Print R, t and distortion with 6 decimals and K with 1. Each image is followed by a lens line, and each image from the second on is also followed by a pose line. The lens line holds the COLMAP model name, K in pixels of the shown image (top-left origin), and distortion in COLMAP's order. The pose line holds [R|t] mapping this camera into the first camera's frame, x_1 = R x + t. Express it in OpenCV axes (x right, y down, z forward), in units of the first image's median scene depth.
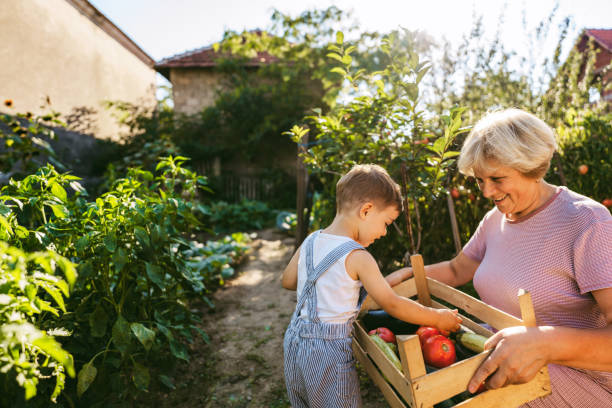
lens RADIAL K [[356.1, 0, 348.3], [0, 356.1, 203.6], [0, 0, 1]] dist [-0.034078, 0.016608]
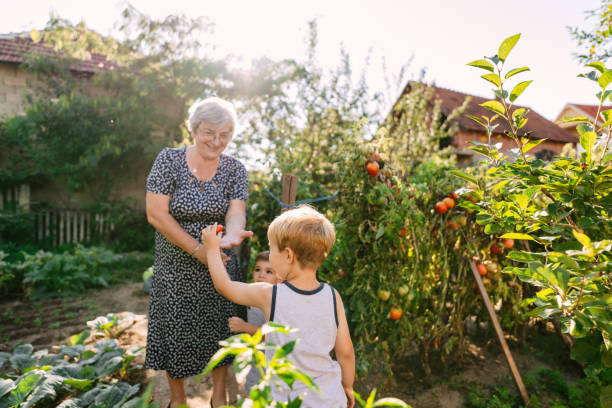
lens RADIAL K [[351.3, 0, 306.0], [0, 351.3, 204.0], [0, 0, 1]] dist [-0.040939, 0.039257]
pose [[0.929919, 0.007937, 0.367679, -0.108033], [0.016358, 0.997885, -0.062914, -0.041533], [-0.367400, 0.064520, 0.927822, 0.137974]]
